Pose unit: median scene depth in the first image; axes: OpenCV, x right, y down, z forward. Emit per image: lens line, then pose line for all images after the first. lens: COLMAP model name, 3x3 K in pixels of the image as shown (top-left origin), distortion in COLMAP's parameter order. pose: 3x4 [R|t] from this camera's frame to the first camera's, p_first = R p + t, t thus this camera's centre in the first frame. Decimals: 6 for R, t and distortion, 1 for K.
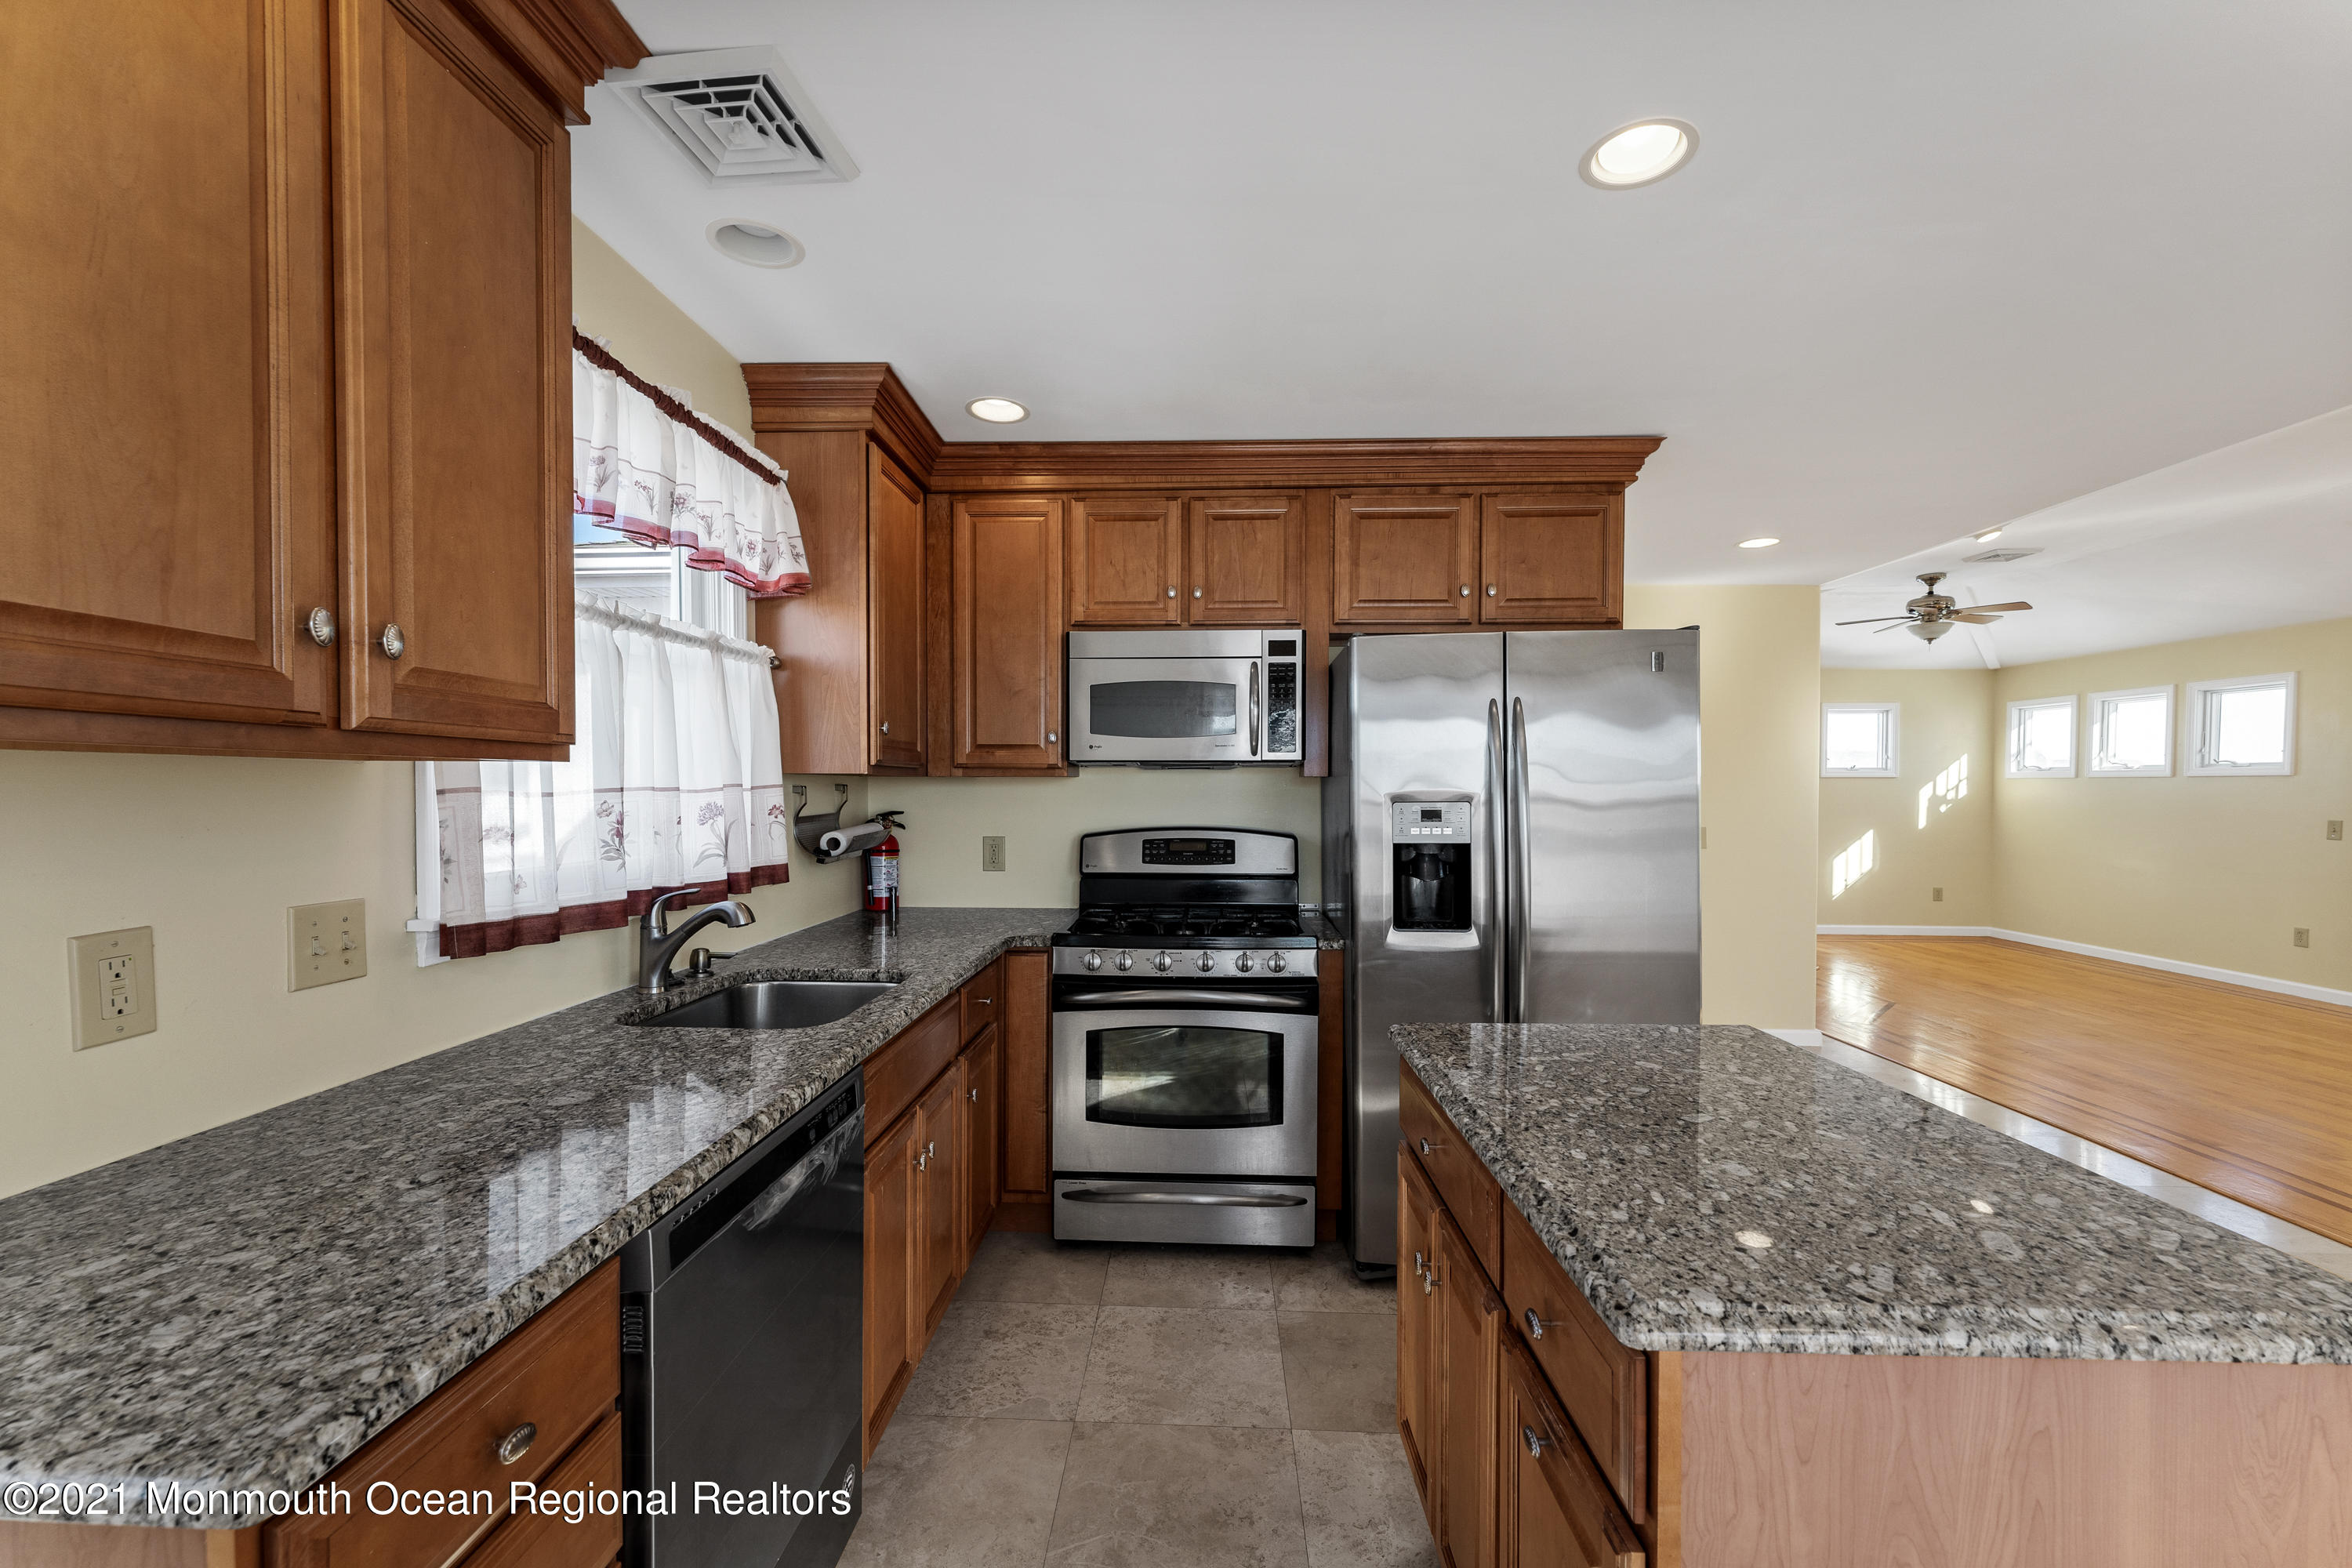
lens RADIAL K [[964.4, 0, 1170.9], [0, 964.4, 801.4], [0, 0, 1]] dist [0.002752, -0.000638]
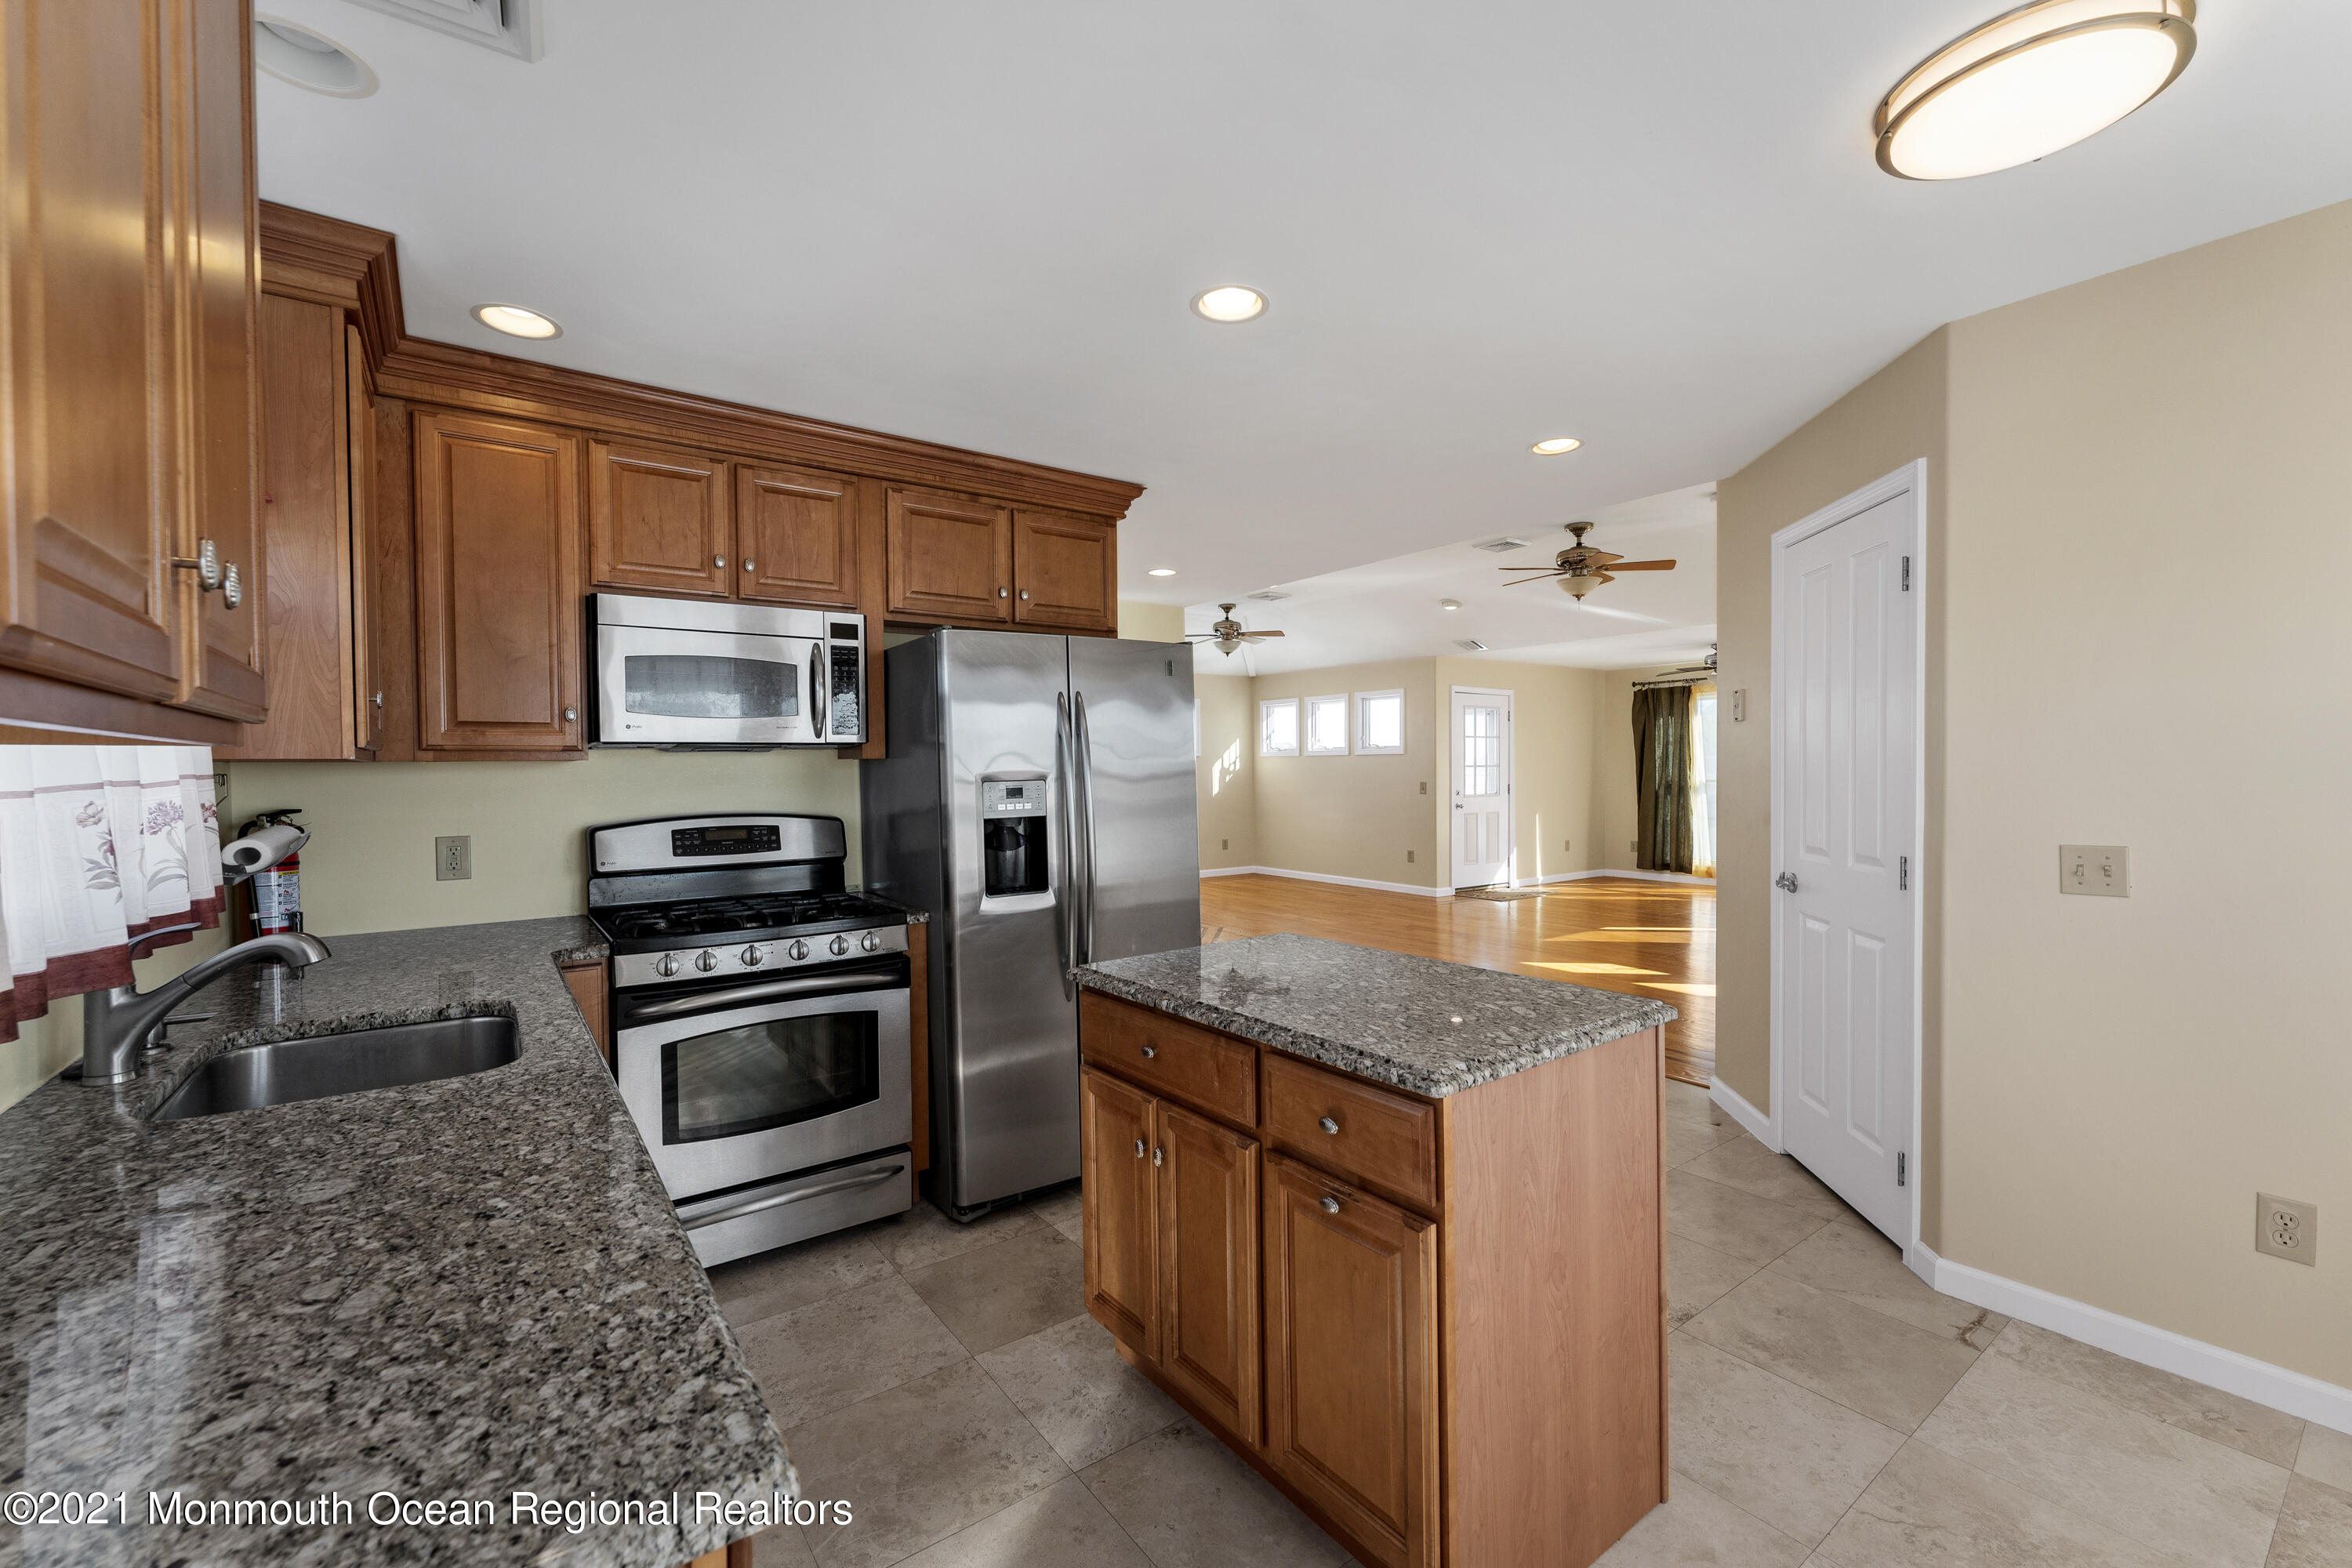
lens RADIAL K [[964.4, 0, 1200.3], [0, 964.4, 773.0], [0, 0, 1]] dist [0.002752, -0.000638]
pose [[0.773446, -0.016146, 0.633656, -0.237660], [0.022039, 0.999756, -0.001426, -0.001561], [-0.633479, 0.015068, 0.773613, -0.011289]]
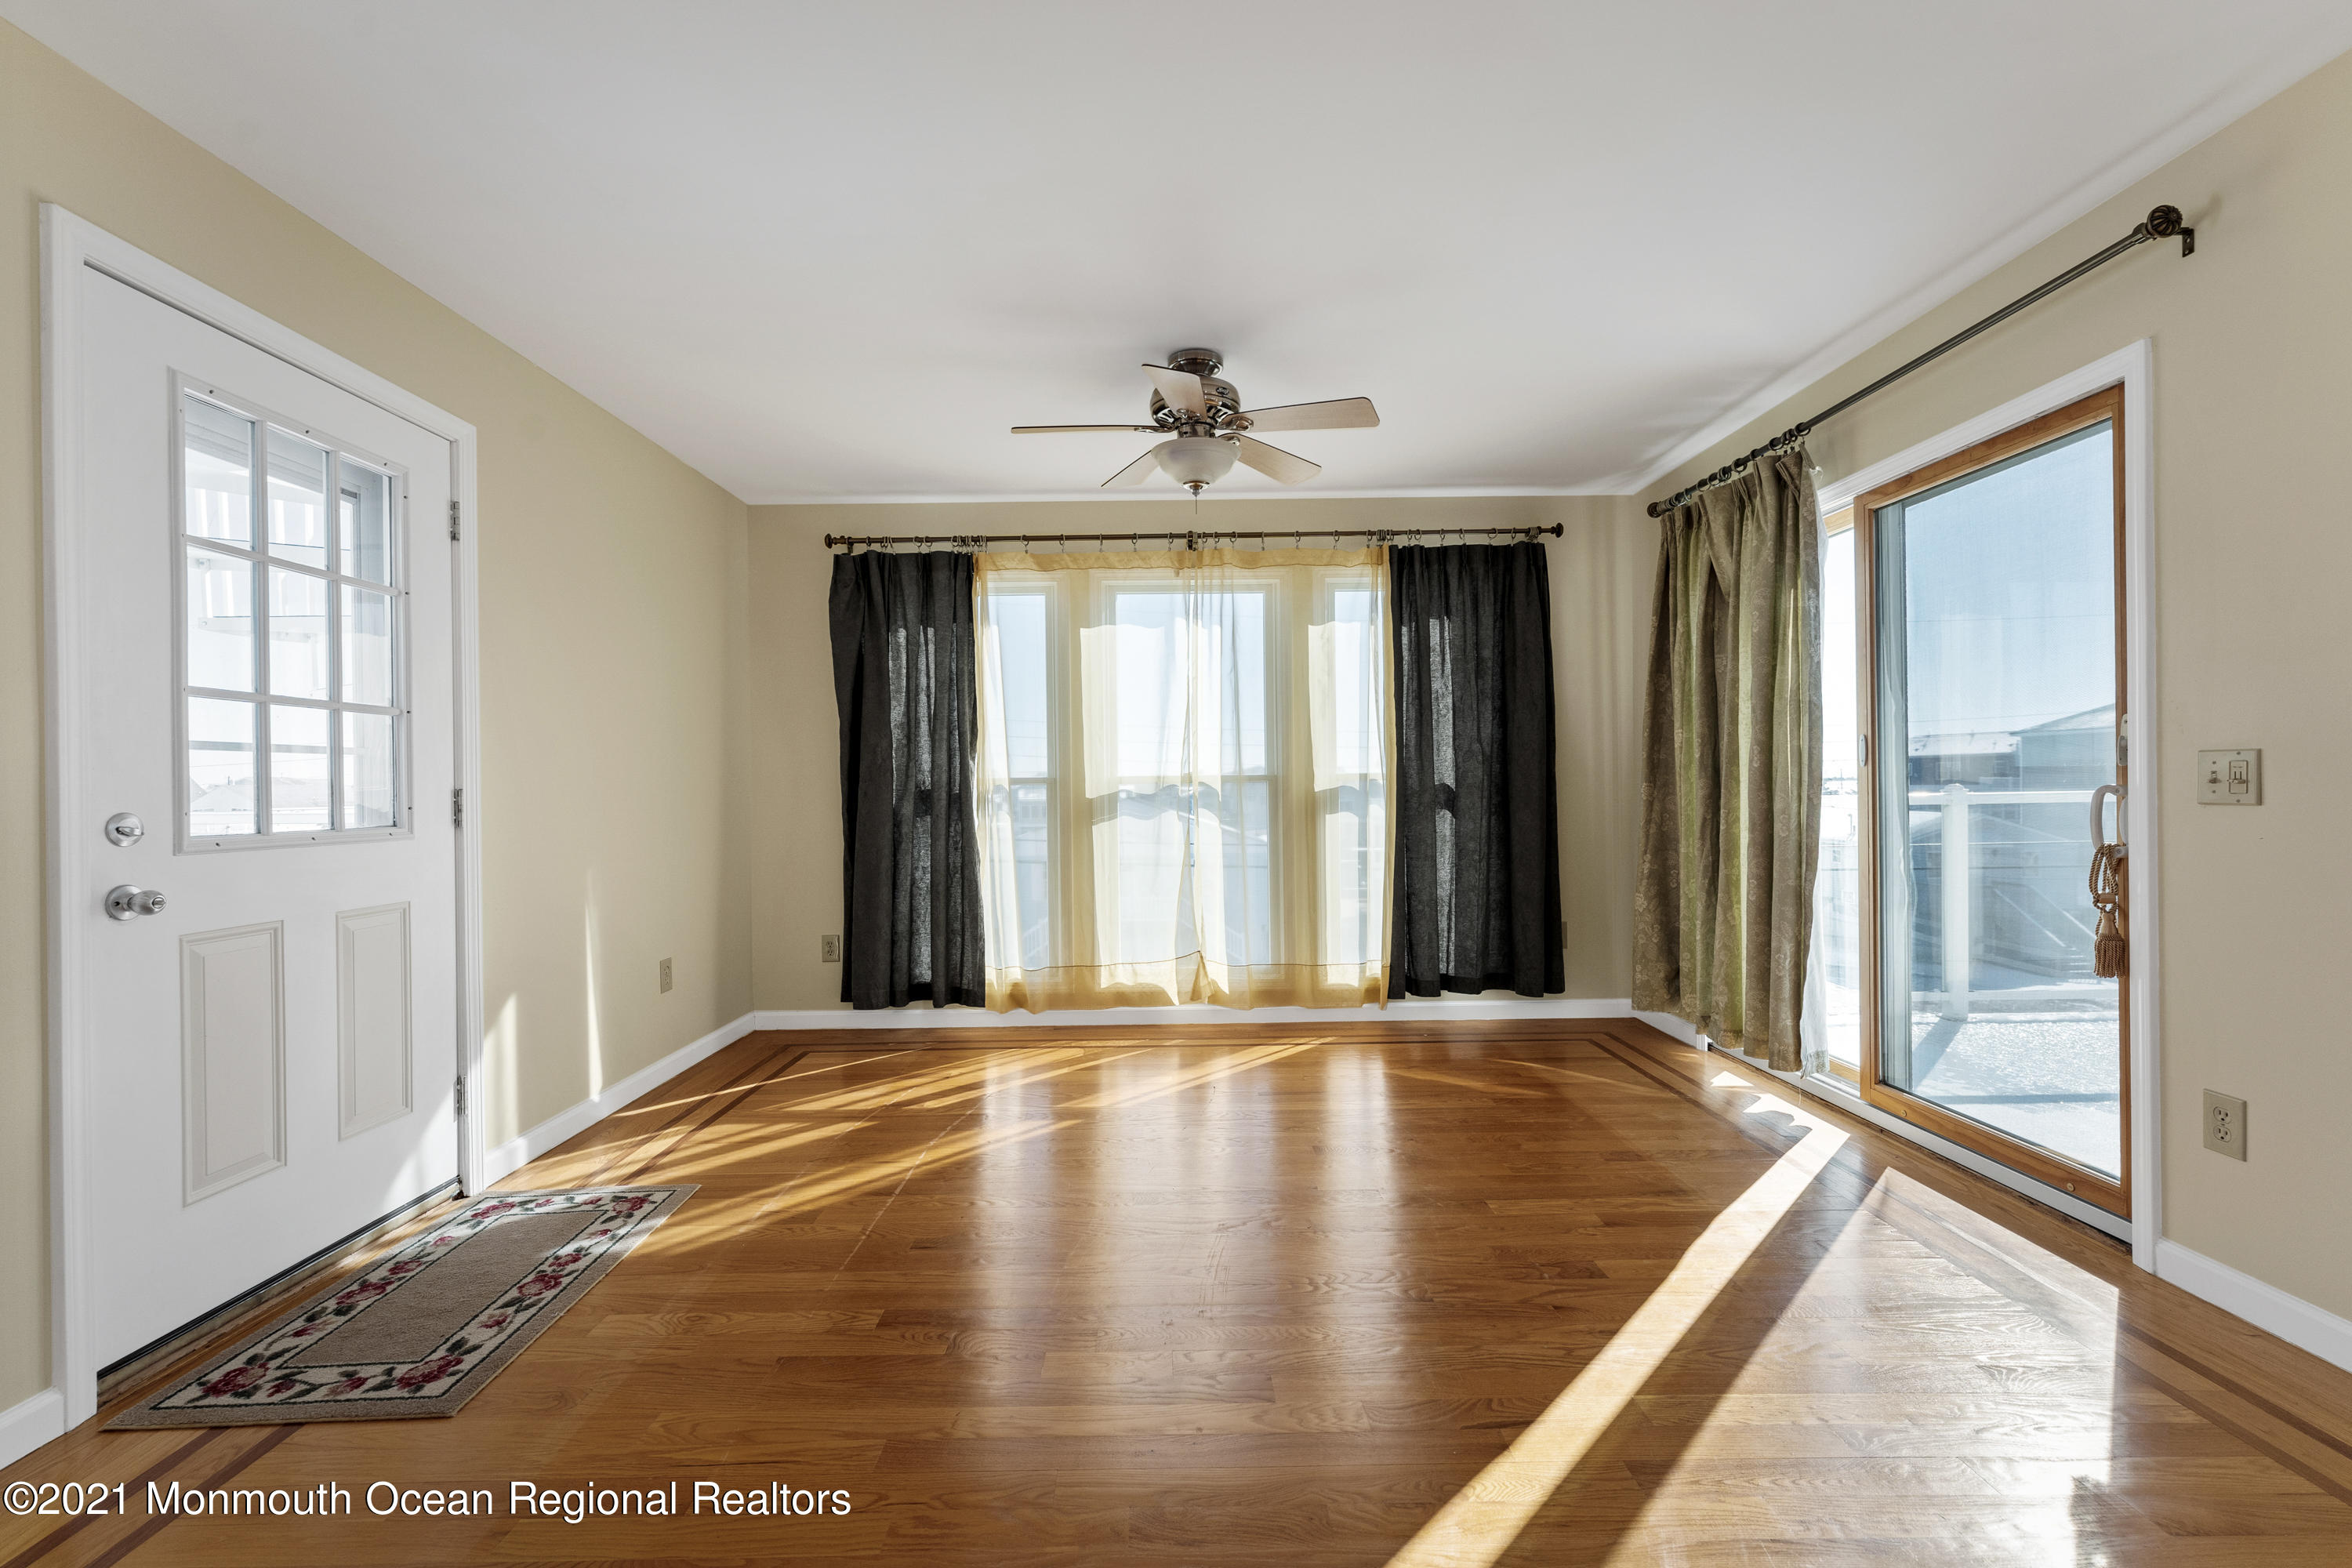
lens RADIAL K [[964.4, 0, 1185.3], [0, 964.4, 795.0], [0, 0, 1]] dist [0.002752, -0.000638]
pose [[-0.067259, -0.008798, 0.997697, 2.519833], [0.035037, 0.999324, 0.011174, 0.099855], [-0.997120, 0.035708, -0.066905, 1.766594]]
